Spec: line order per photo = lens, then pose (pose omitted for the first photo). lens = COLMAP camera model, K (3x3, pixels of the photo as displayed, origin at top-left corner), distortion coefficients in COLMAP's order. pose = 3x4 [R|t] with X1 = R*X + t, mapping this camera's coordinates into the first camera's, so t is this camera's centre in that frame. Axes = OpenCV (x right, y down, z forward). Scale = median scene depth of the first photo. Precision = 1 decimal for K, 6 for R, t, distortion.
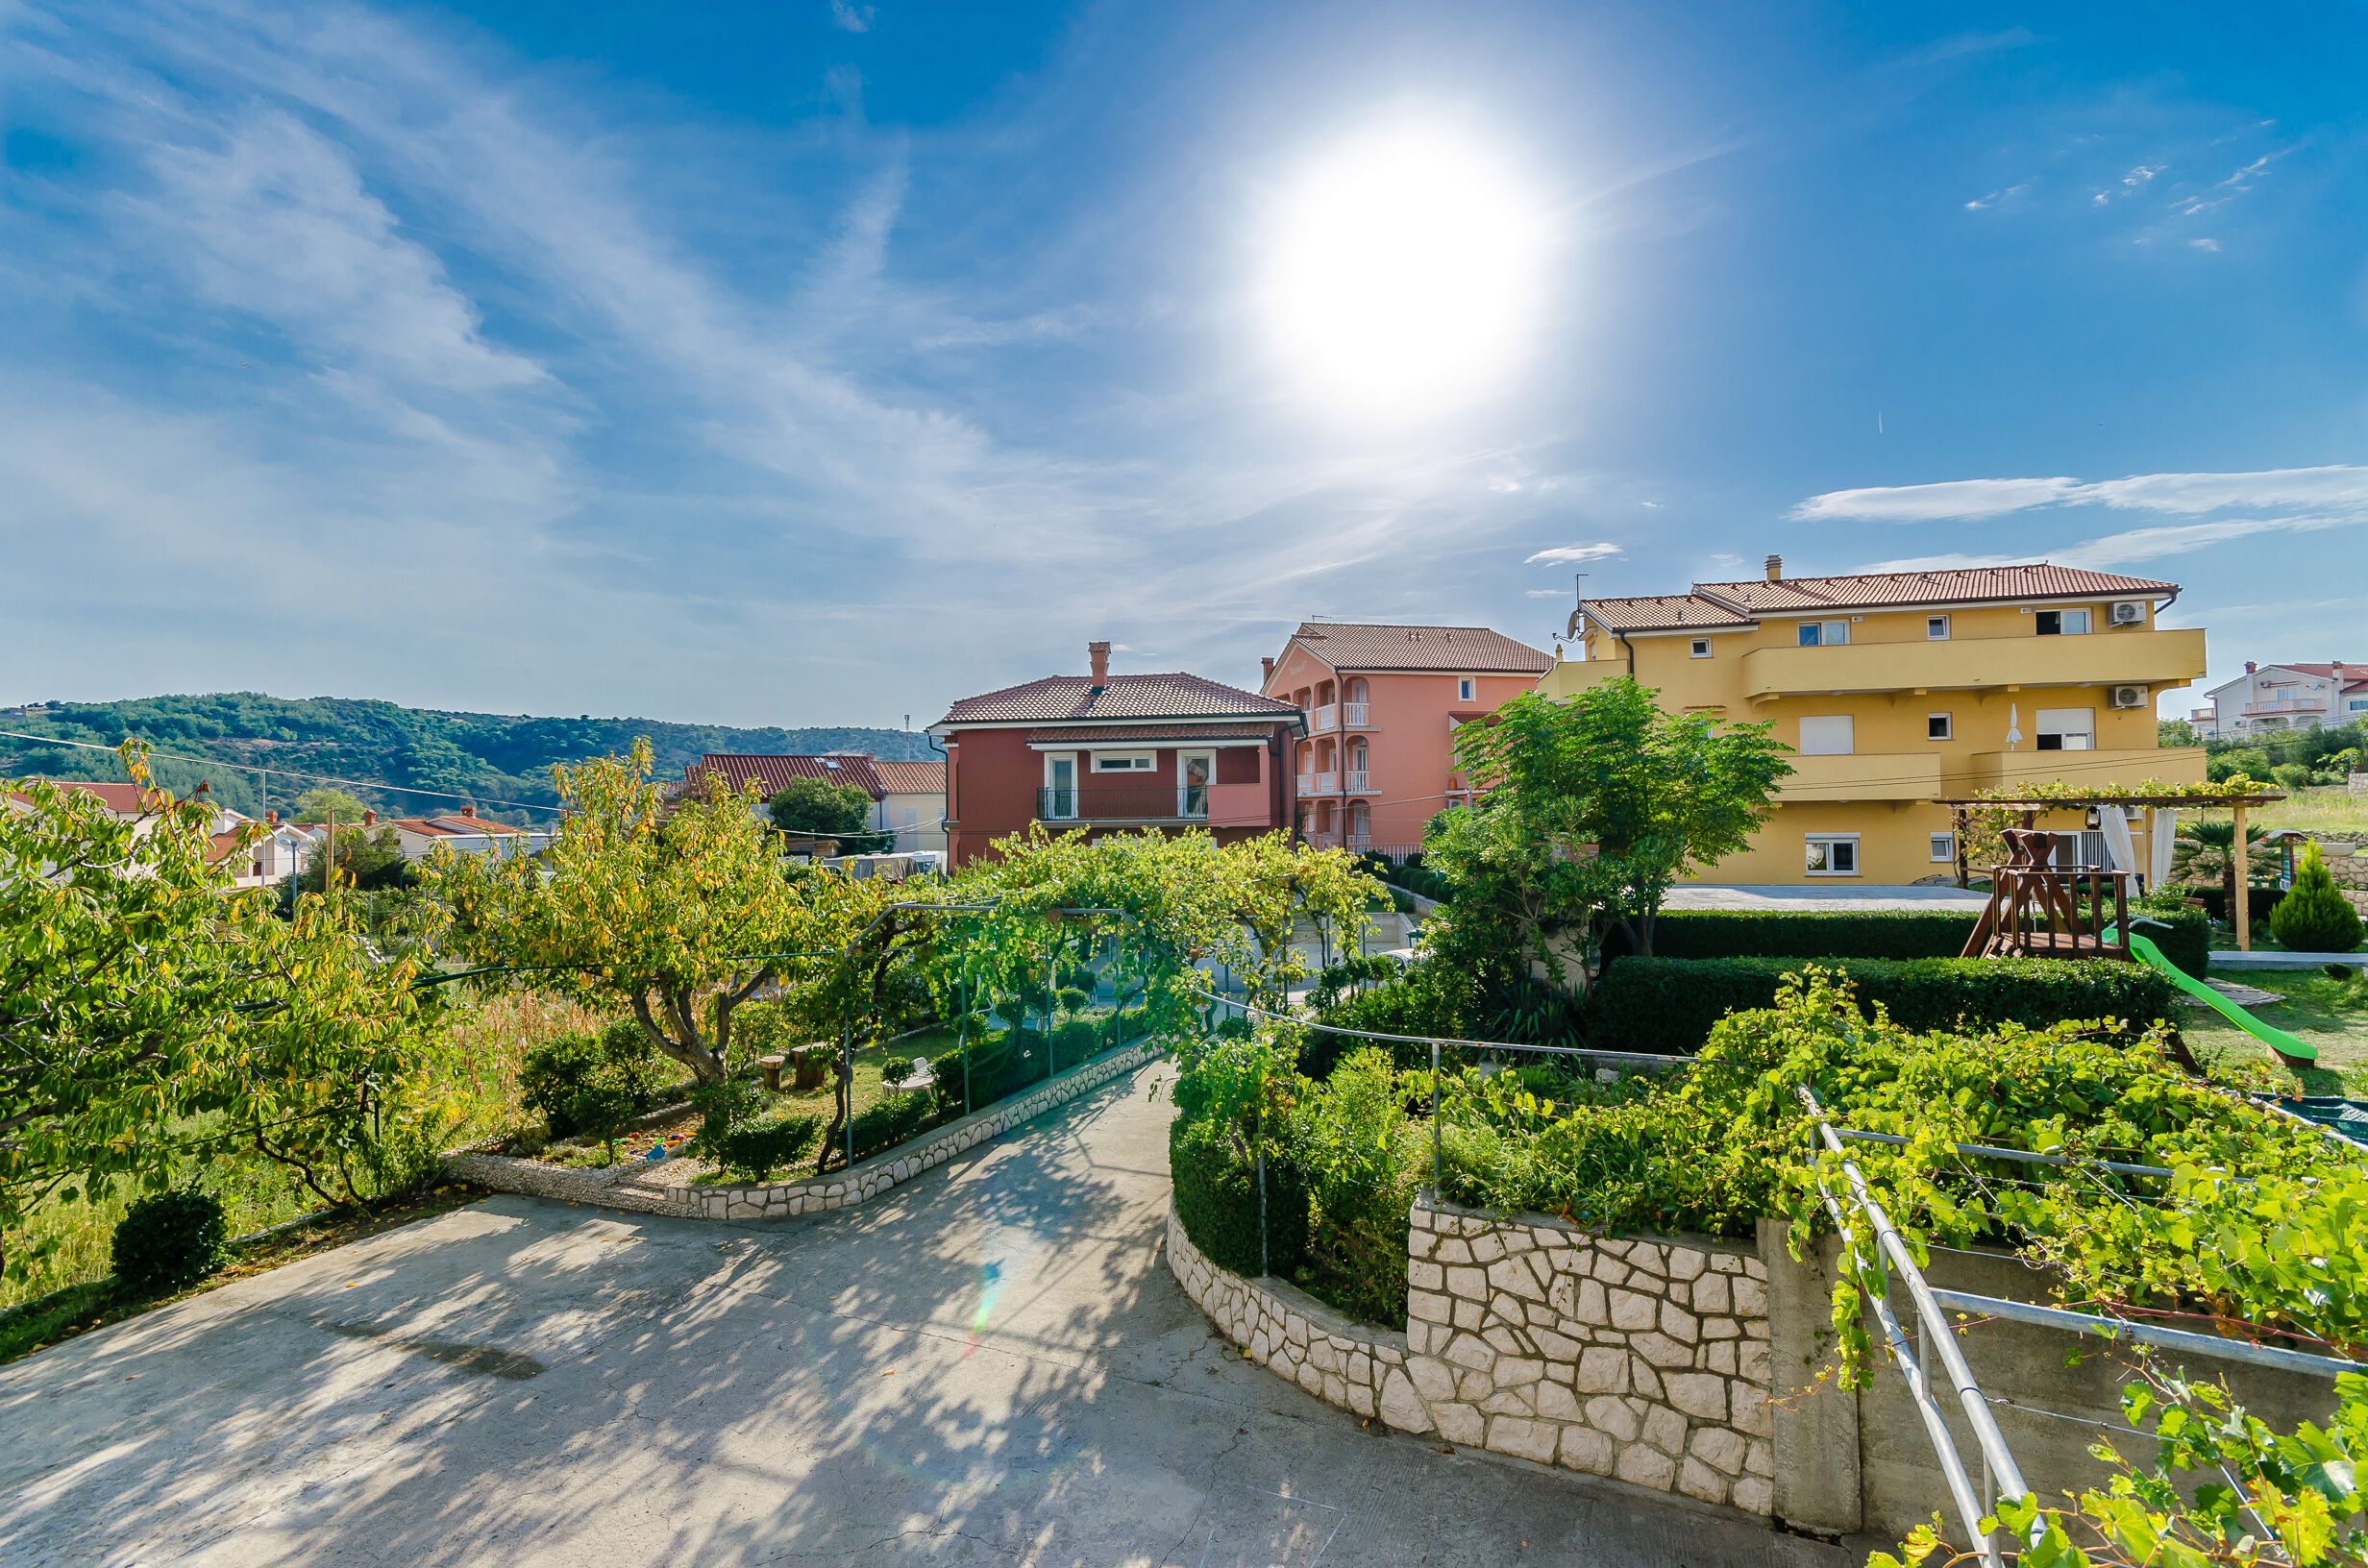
lens RADIAL K [[1039.3, 0, 1178.5], [0, 1039.3, 789.5], [0, 0, 1]] dist [0.001412, 0.000416]
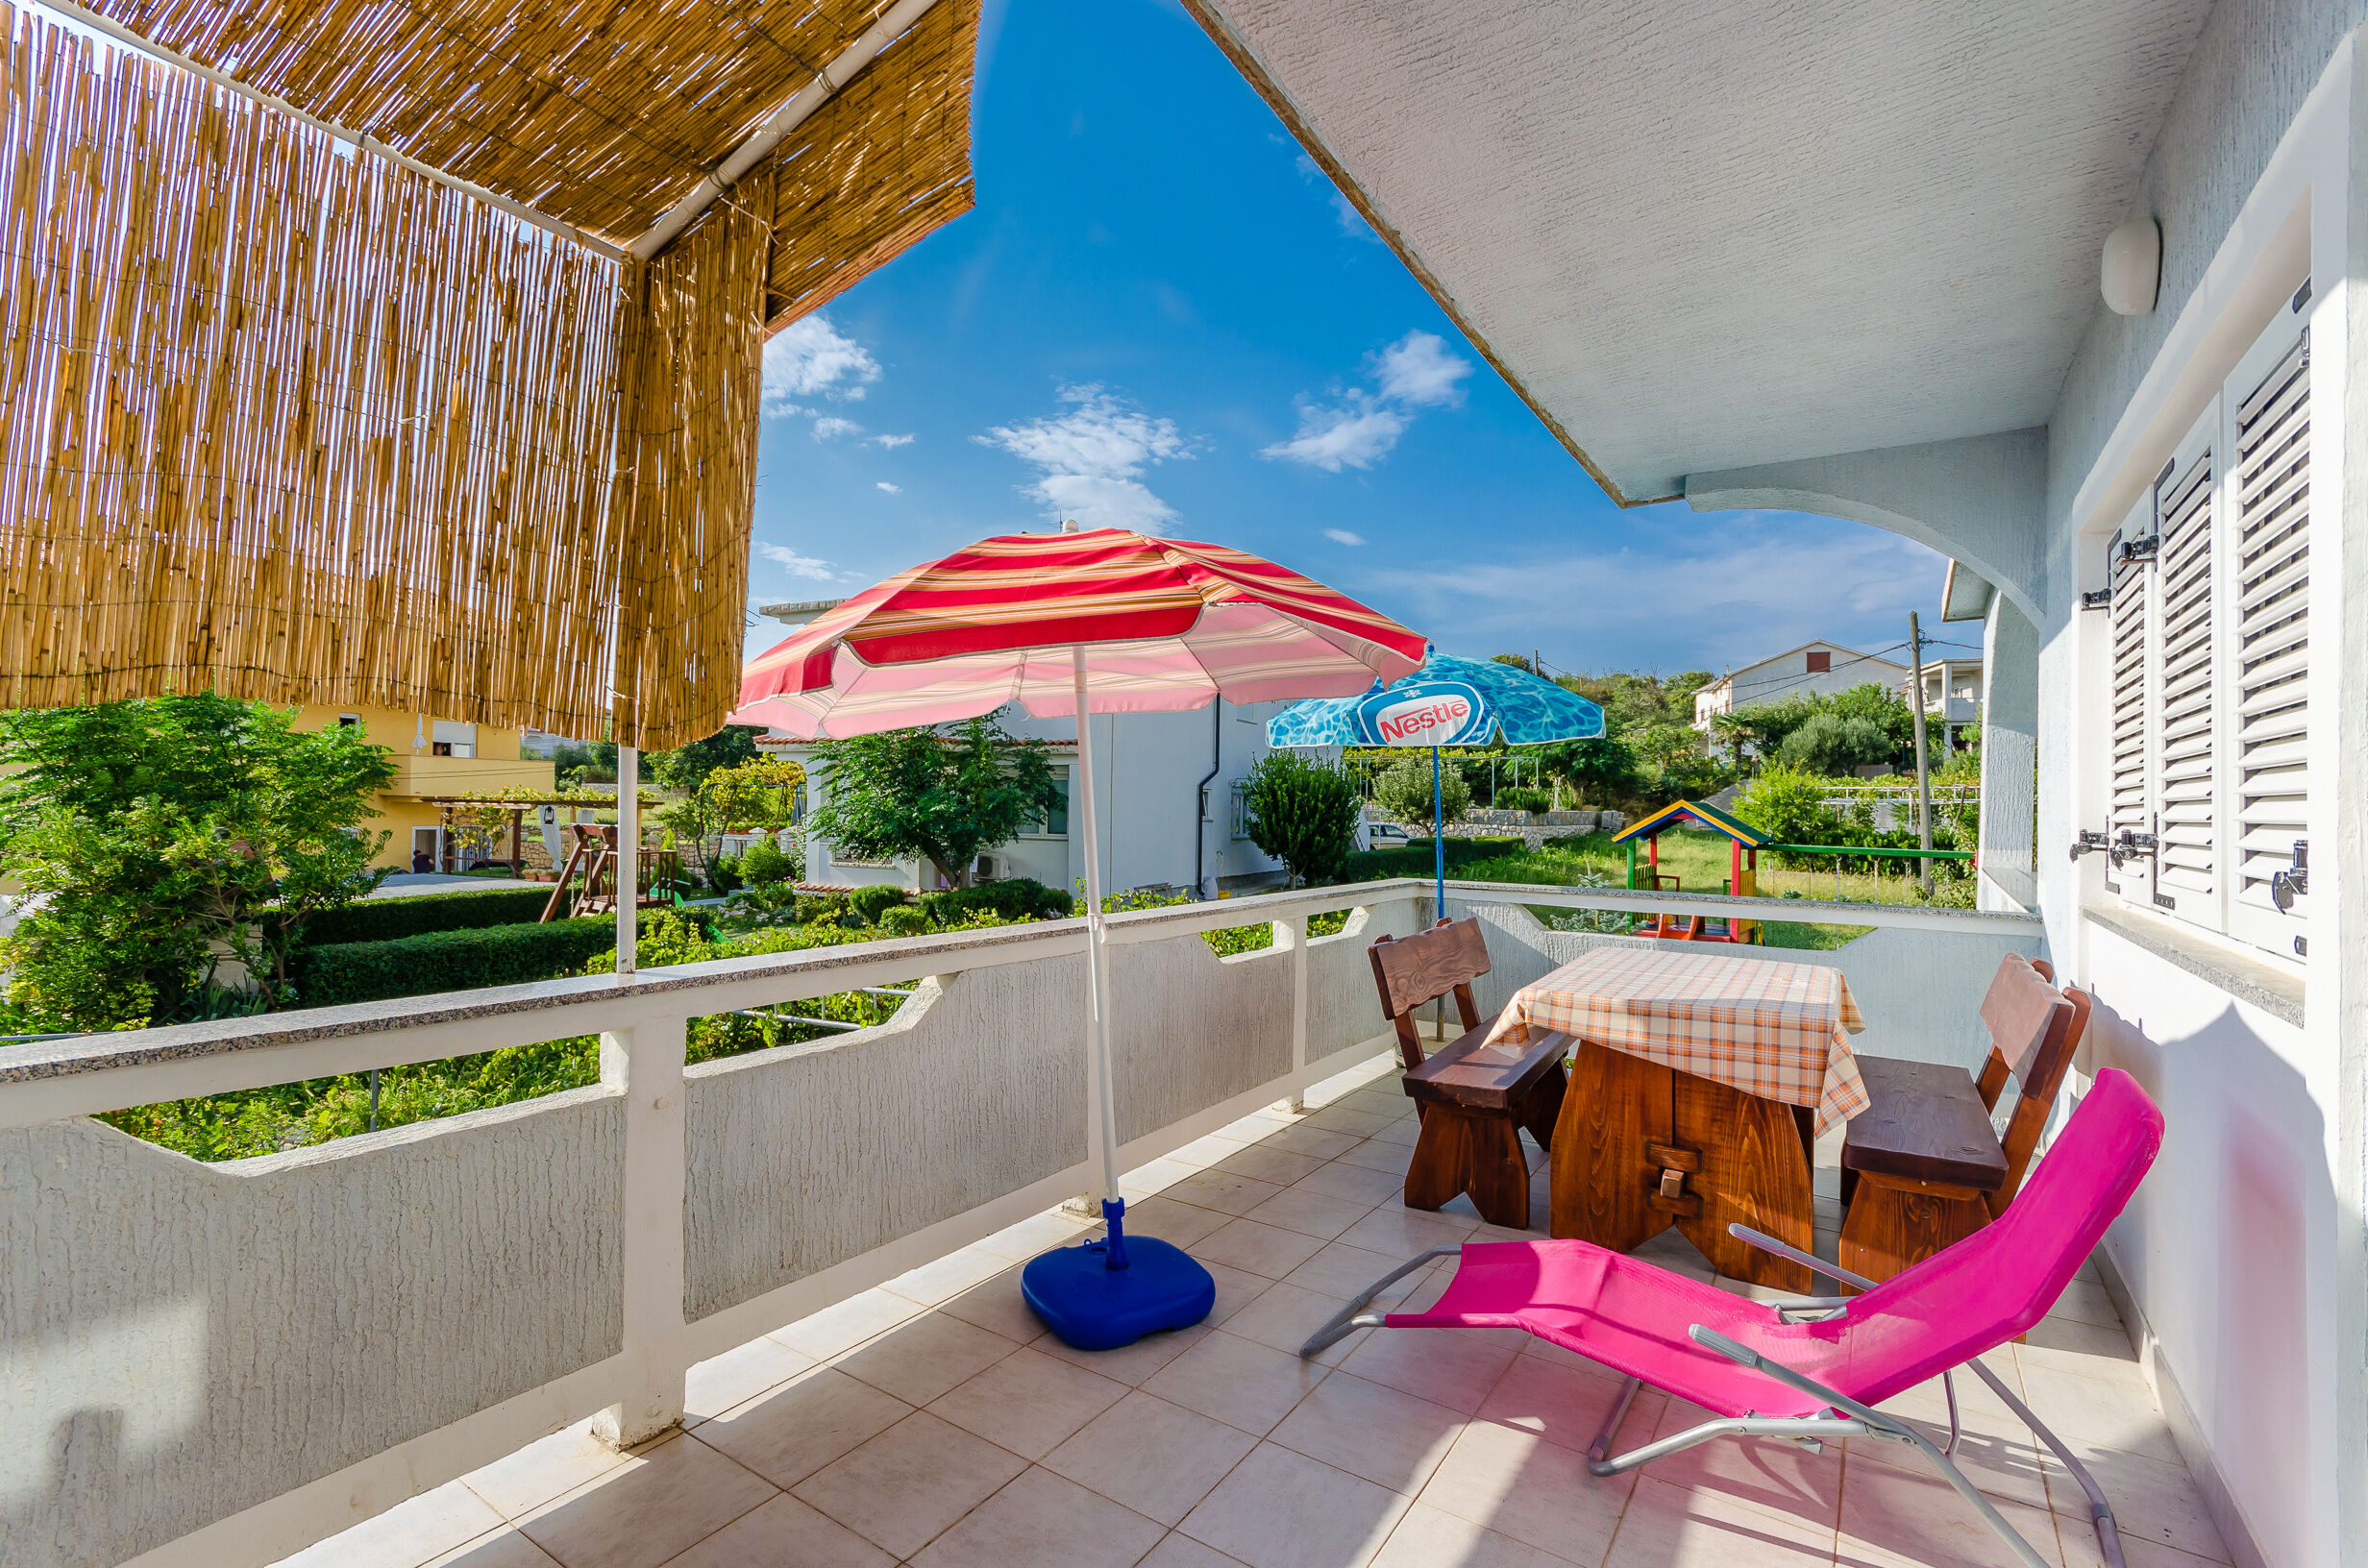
lens RADIAL K [[1039.3, 0, 1178.5], [0, 1039.3, 789.5], [0, 0, 1]] dist [0.001412, 0.000416]
pose [[0.170863, 0.031562, 0.984789, -0.354445], [-0.035879, 0.999023, -0.025794, 0.000514], [-0.984641, -0.030926, 0.171828, -0.012695]]
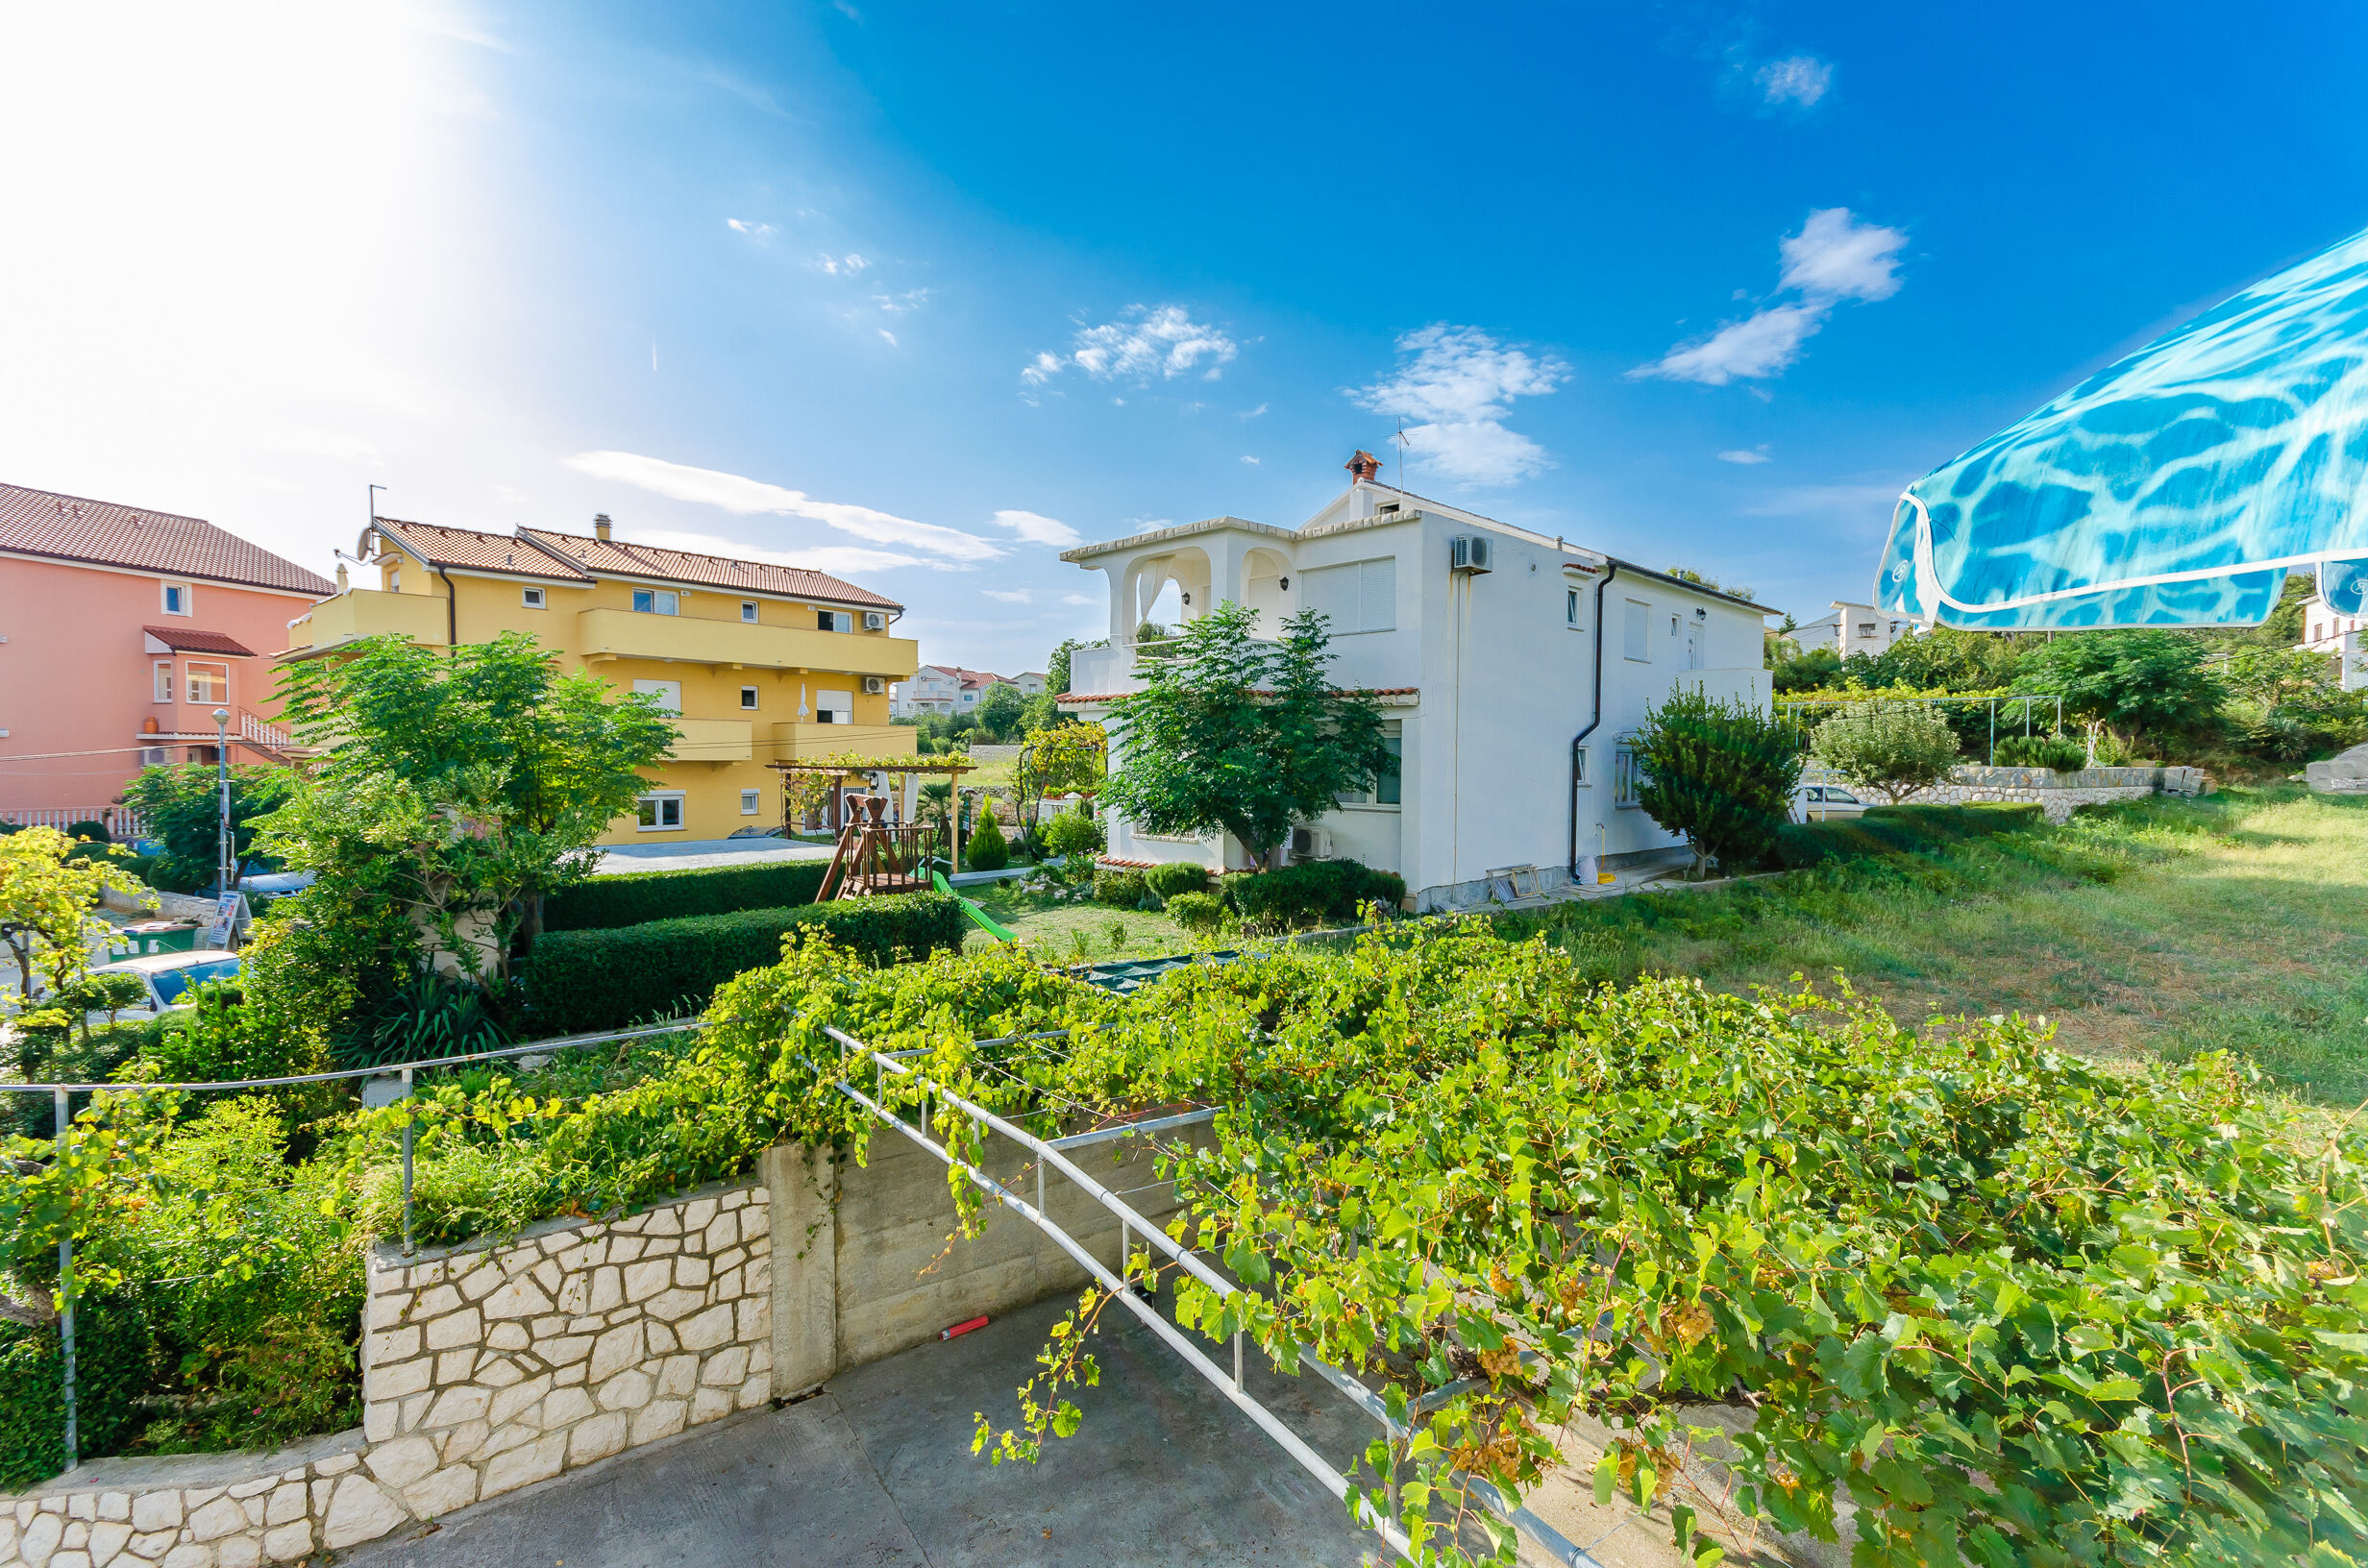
lens RADIAL K [[1039.3, 0, 1178.5], [0, 1039.3, 789.5], [0, 0, 1]] dist [0.001412, 0.000416]
pose [[0.493281, -0.009714, 0.869816, -0.089706], [-0.030080, 0.999149, 0.028217, -0.012729], [-0.869350, -0.040083, 0.492569, 0.025890]]
